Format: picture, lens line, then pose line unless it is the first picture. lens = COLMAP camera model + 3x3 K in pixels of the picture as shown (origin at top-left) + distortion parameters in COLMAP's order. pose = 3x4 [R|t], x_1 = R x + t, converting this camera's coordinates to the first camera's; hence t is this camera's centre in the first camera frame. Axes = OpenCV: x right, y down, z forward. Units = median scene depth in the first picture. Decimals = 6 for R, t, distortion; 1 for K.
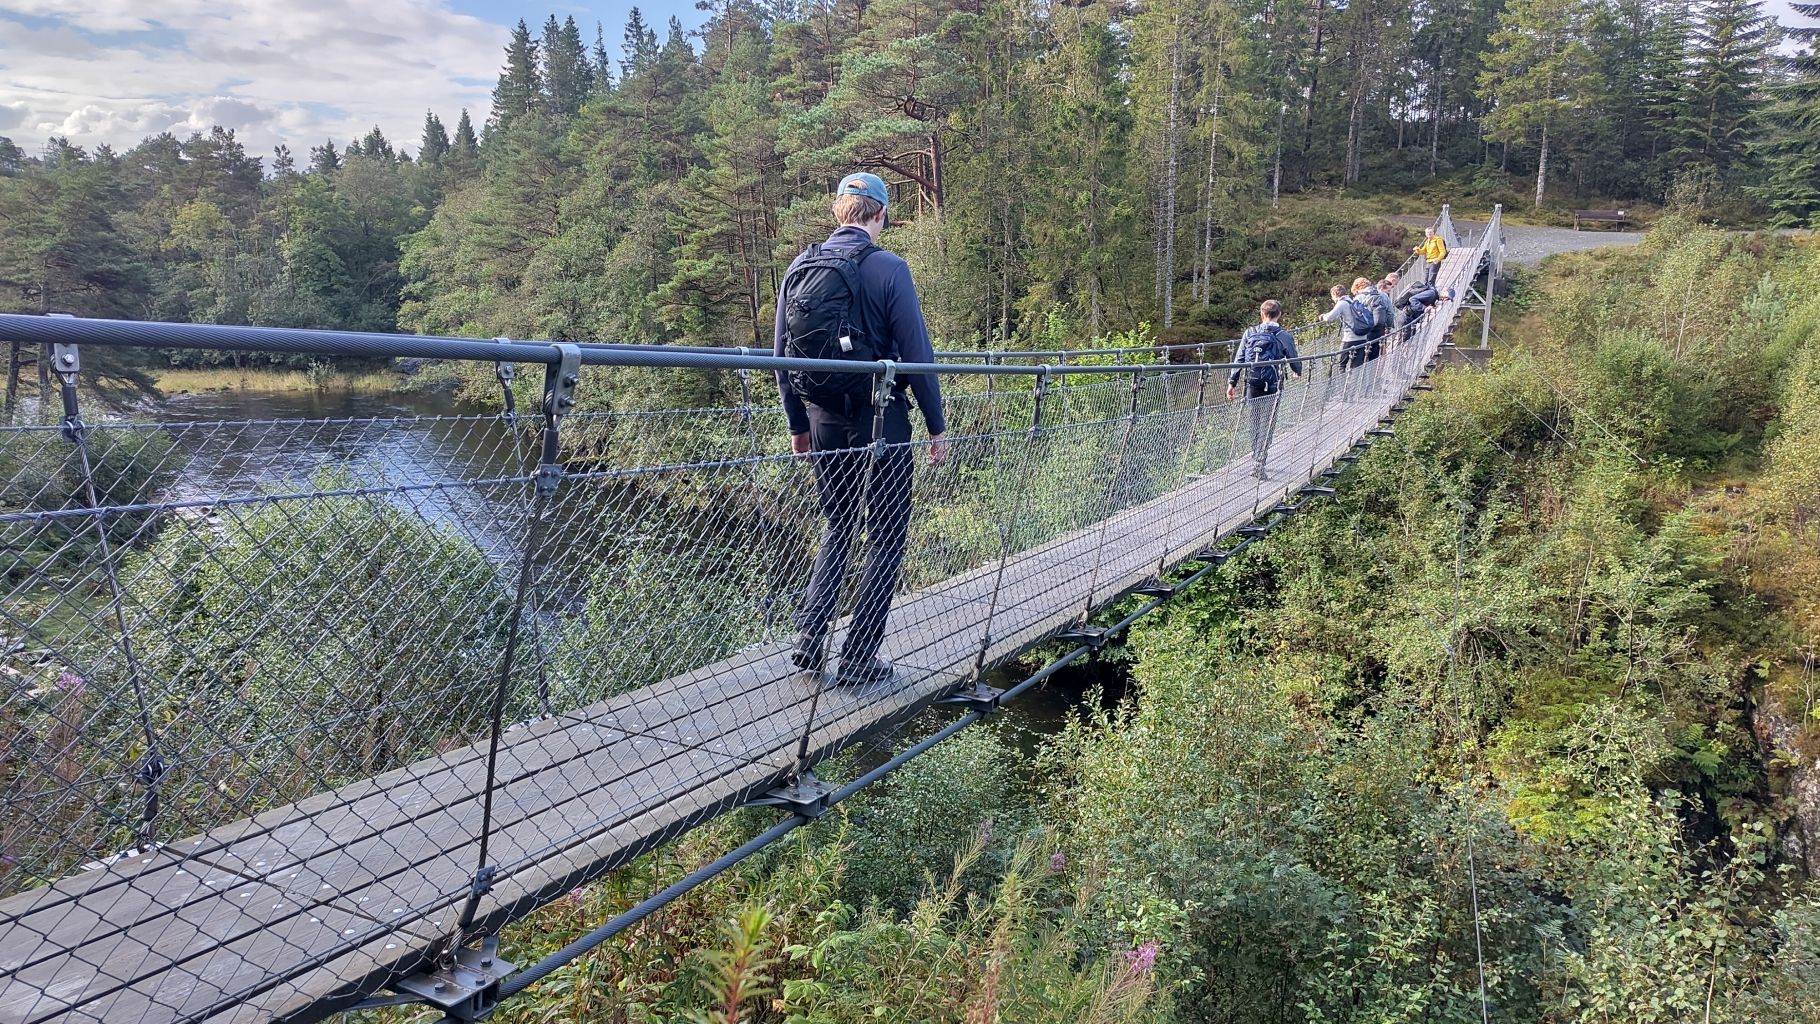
lens RADIAL K [[1227.7, 0, 885.9], [0, 1227.7, 552.0], [0, 0, 1]] dist [0.035119, -0.035181]
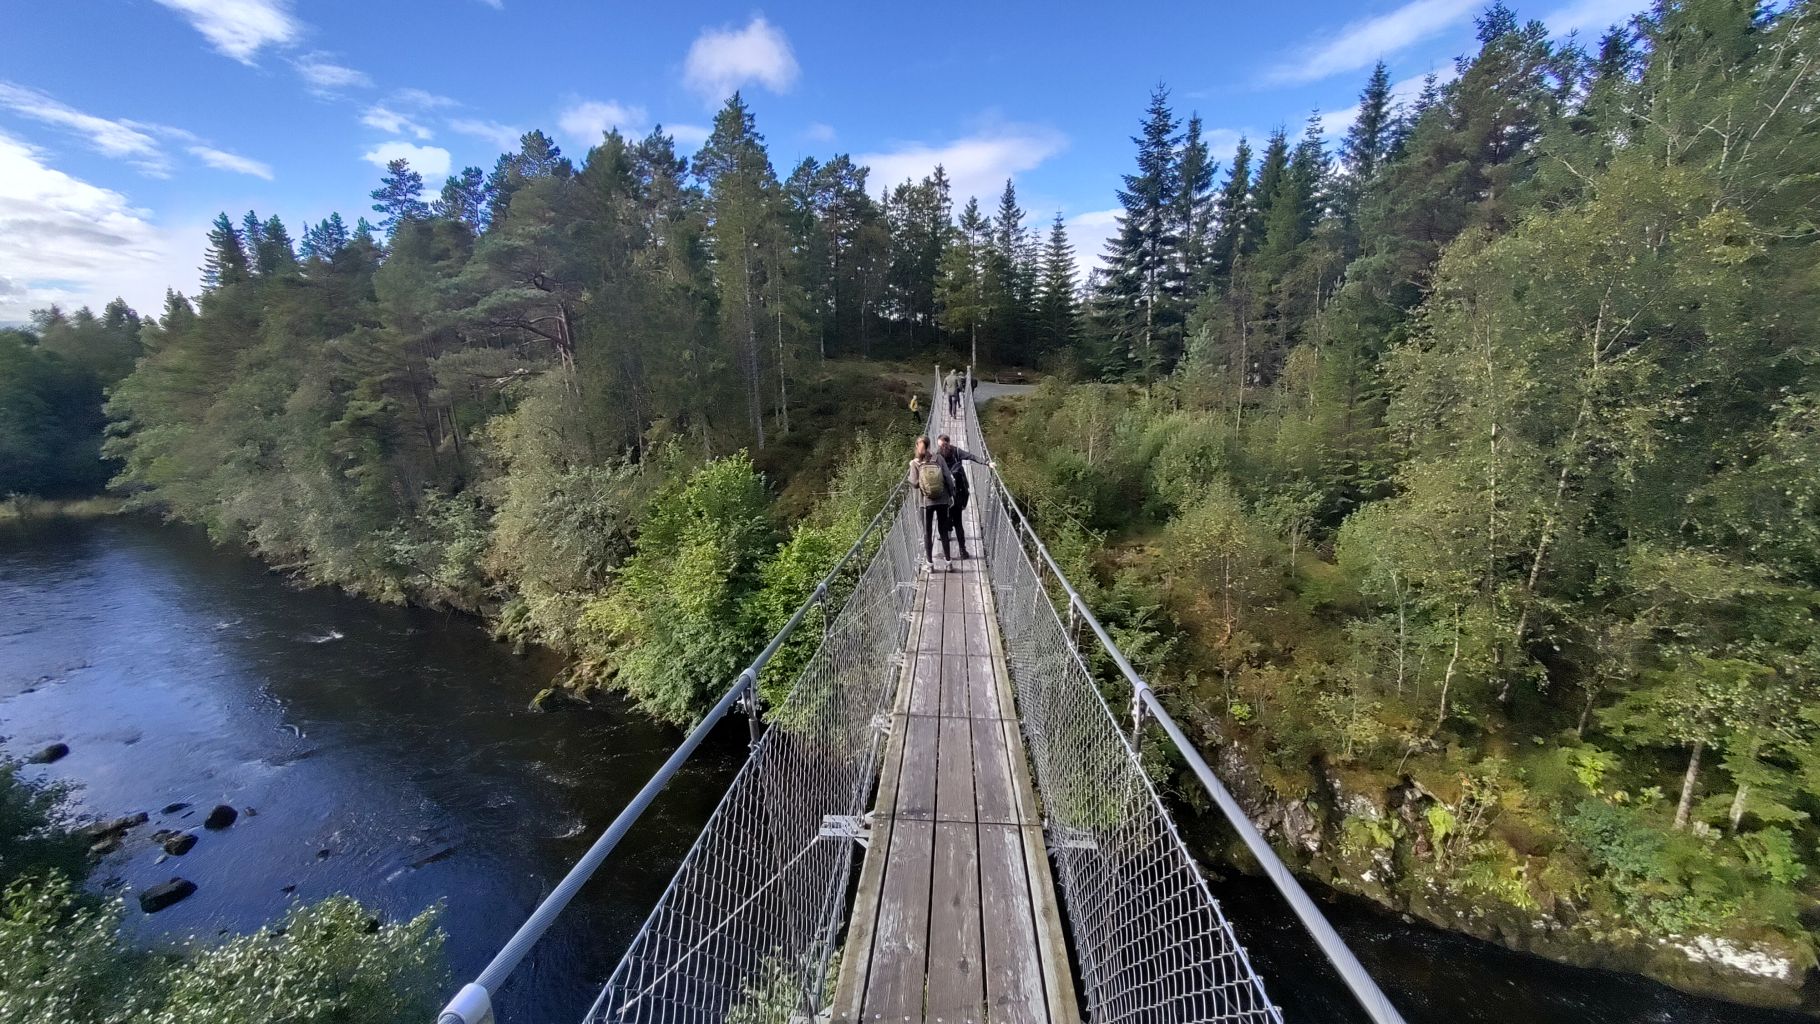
lens RADIAL K [[686.7, 0, 931.7], [0, 686.7, 550.5], [0, 0, 1]] dist [-0.000297, -0.000127]
pose [[0.895998, -0.097354, 0.433256, 0.048571], [0.104605, 0.994488, 0.007136, -0.048900], [-0.431562, 0.038927, 0.901243, 0.200428]]
